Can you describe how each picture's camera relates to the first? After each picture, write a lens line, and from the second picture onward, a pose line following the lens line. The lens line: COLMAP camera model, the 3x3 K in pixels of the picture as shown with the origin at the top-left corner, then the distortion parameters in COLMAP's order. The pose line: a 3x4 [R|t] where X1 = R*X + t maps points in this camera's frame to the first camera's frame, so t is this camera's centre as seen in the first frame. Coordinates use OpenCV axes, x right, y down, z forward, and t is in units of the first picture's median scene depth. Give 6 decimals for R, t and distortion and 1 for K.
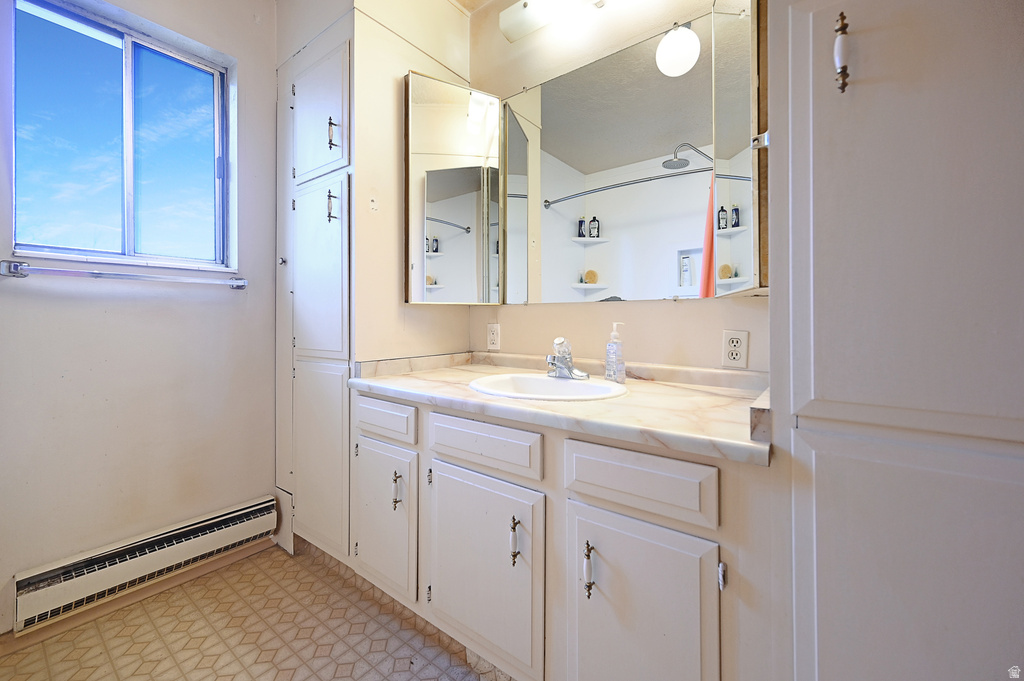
lens RADIAL K [[417.6, 0, 512.0], [0, 417.6, 317.9], [0, 0, 1]] dist [0.000427, 0.000581]
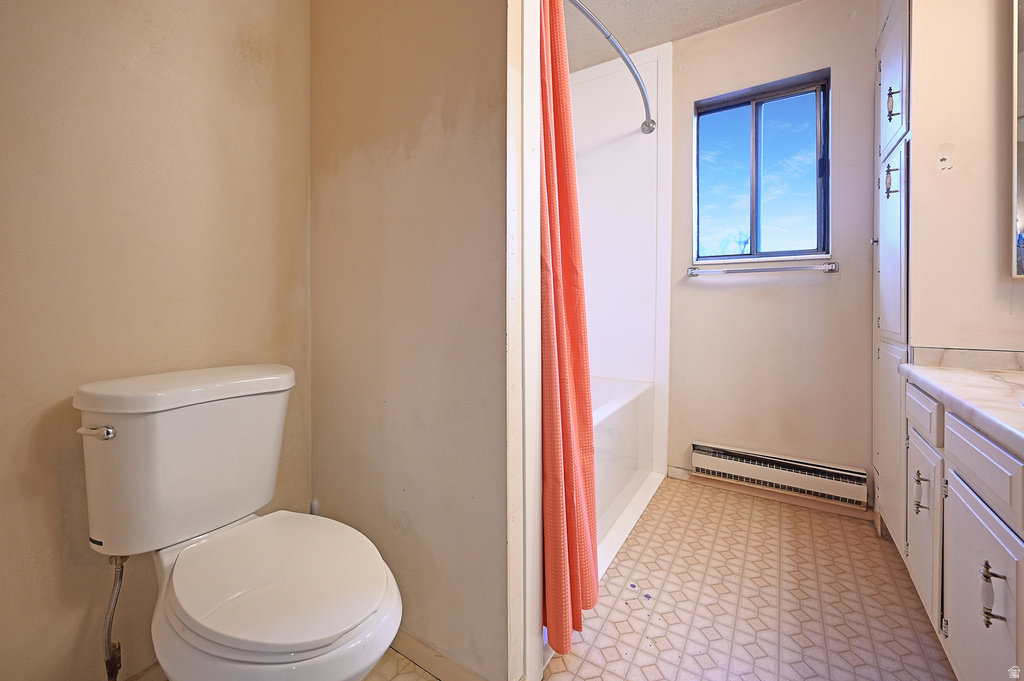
lens RADIAL K [[418.1, 0, 513.0], [0, 418.1, 302.8], [0, 0, 1]] dist [0.000185, -0.000013]
pose [[0.088549, 0.007769, -0.996041, 0.449910], [0.008129, 0.999931, 0.008522, -0.004734], [0.996039, -0.008851, 0.088480, 0.055078]]
